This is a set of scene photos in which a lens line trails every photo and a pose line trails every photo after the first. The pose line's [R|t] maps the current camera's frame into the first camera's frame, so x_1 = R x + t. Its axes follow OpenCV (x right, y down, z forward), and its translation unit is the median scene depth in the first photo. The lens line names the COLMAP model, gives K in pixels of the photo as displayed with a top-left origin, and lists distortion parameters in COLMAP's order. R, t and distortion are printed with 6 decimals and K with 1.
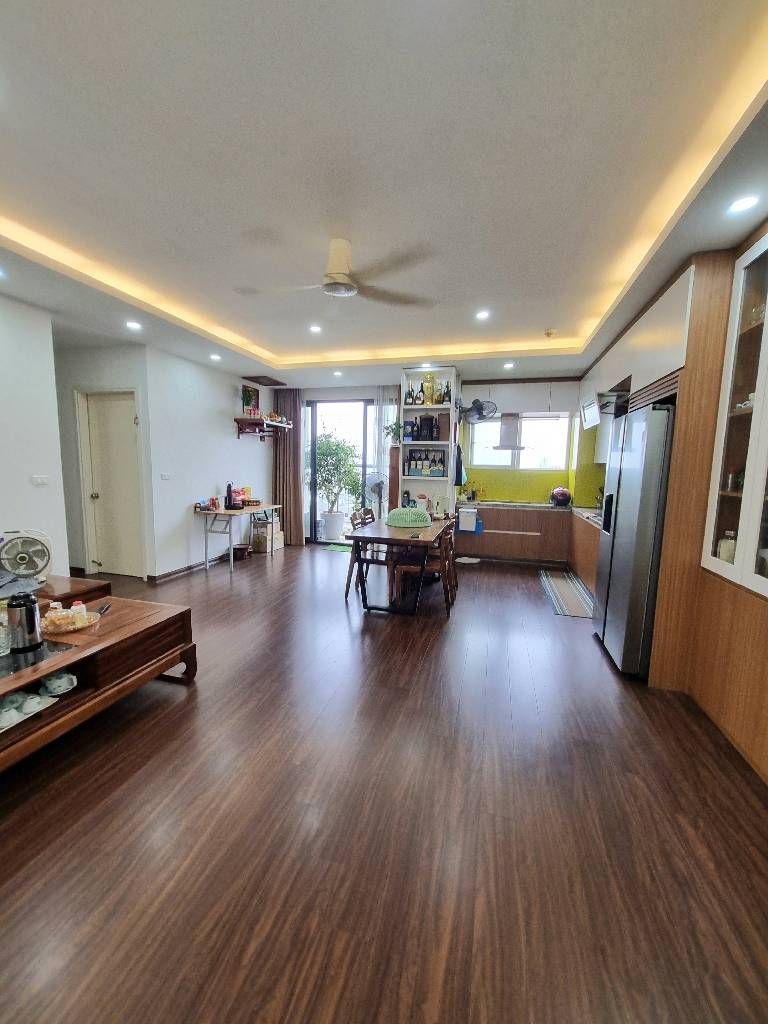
lens RADIAL K [[416.5, 0, 367.3], [0, 416.5, 519.9], [0, 0, 1]] dist [0.000288, 0.000281]
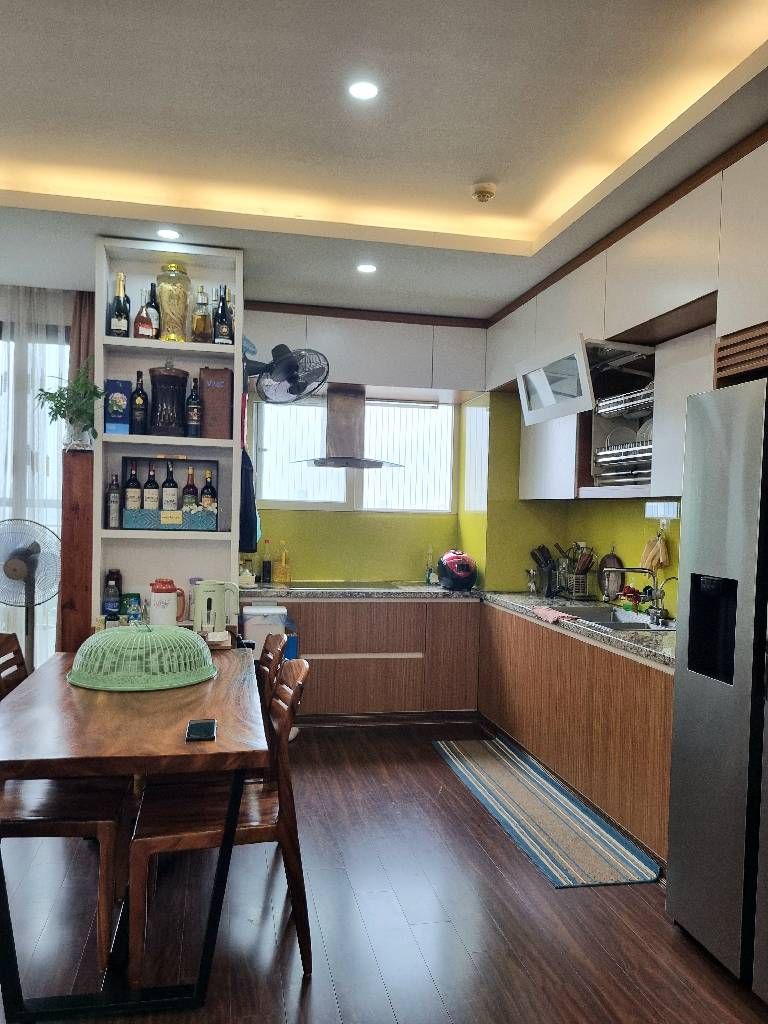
lens RADIAL K [[781.5, 0, 383.5], [0, 781.5, 532.5], [0, 0, 1]] dist [0.007666, -0.000330]
pose [[0.877804, -0.010016, 0.478915, -0.026067], [0.051724, 0.995918, -0.073977, -0.041351], [-0.476219, 0.089709, 0.874739, 0.299908]]
